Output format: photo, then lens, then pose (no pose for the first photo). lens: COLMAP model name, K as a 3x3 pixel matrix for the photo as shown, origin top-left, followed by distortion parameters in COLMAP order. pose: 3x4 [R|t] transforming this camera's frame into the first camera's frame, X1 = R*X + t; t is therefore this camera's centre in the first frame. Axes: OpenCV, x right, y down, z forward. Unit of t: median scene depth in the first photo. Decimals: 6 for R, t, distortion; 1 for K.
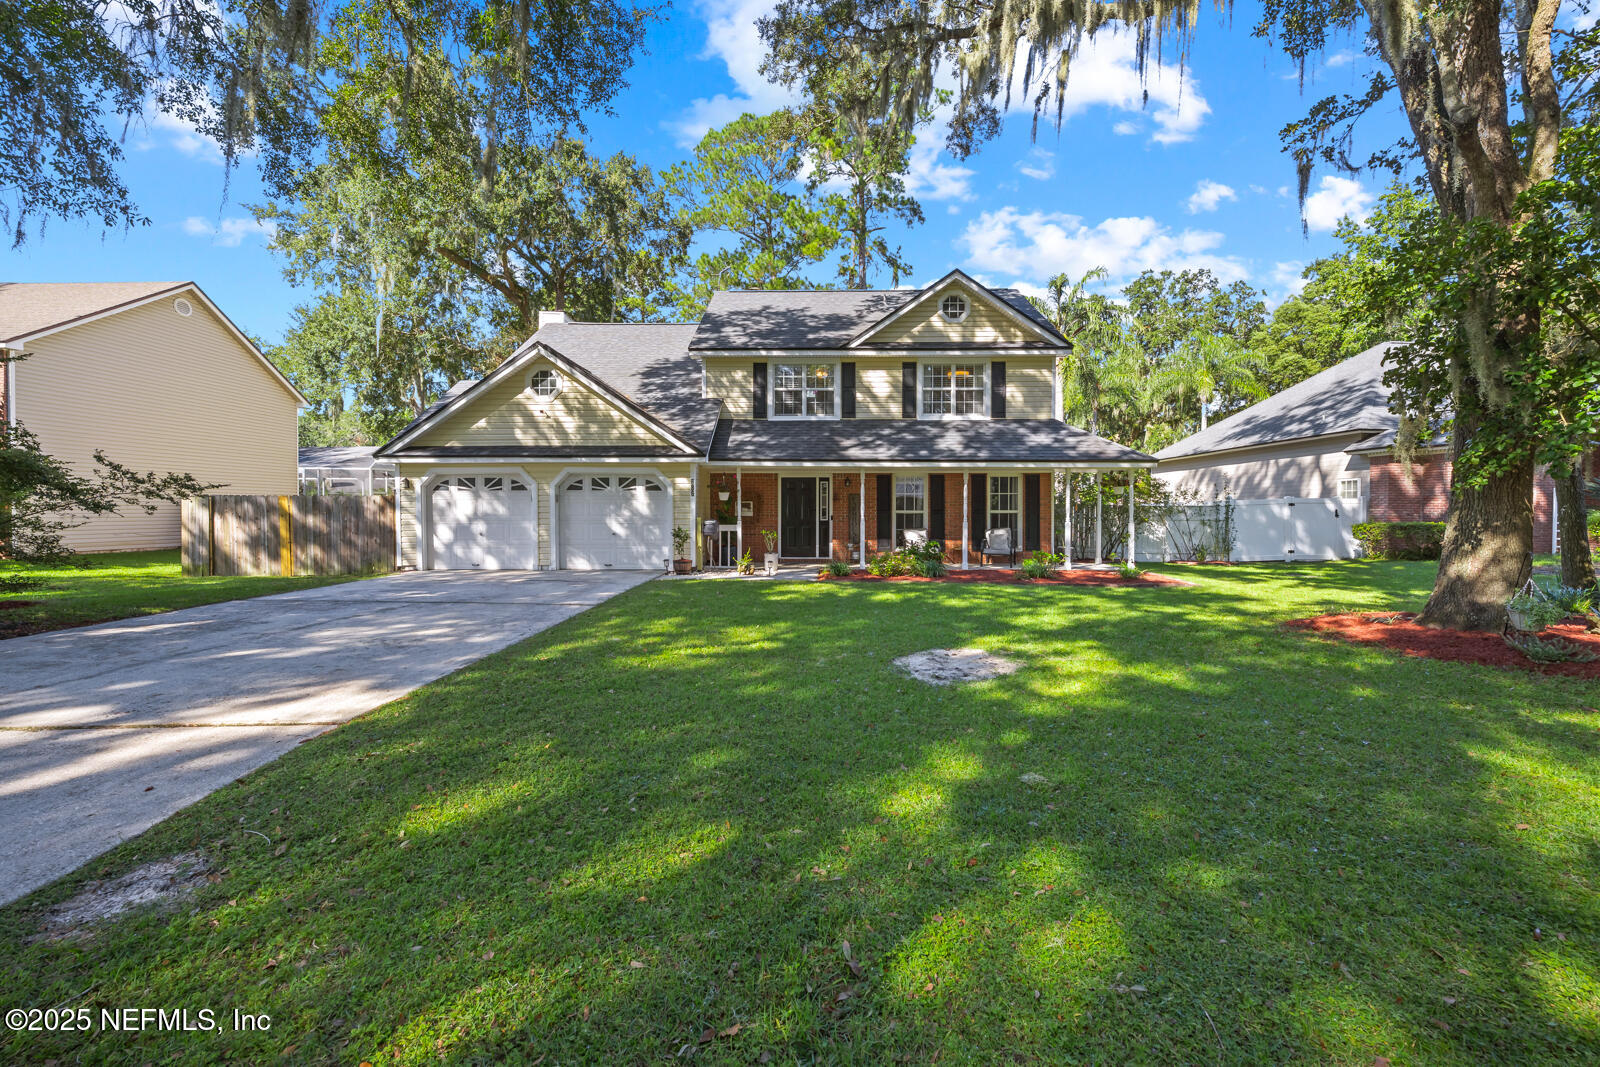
lens RADIAL K [[644.3, 0, 768.6], [0, 644.3, 518.3], [0, 0, 1]] dist [-0.002348, 0.000926]
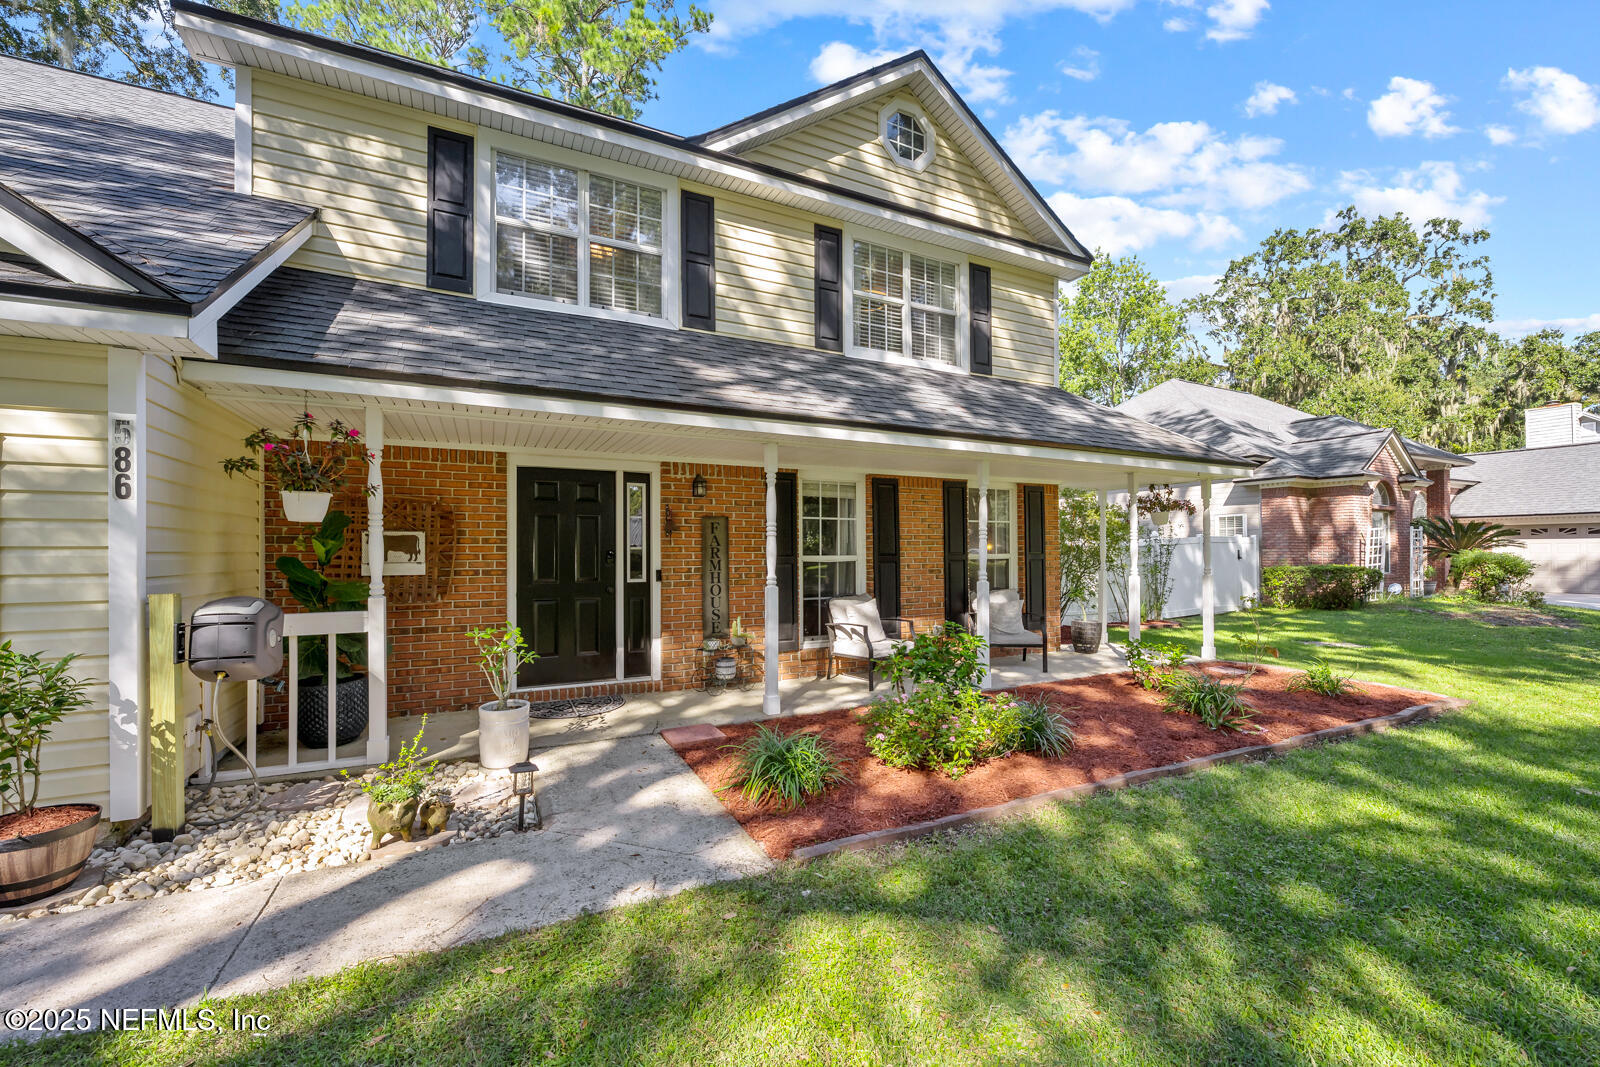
lens RADIAL K [[644.3, 0, 795.6], [0, 644.3, 547.9], [0, 0, 1]] dist [-0.002348, 0.000926]
pose [[0.875572, -0.001747, 0.483085, -0.018584], [0.012480, 0.999742, -0.019004, -0.009913], [-0.482927, 0.022668, 0.875367, 0.626237]]
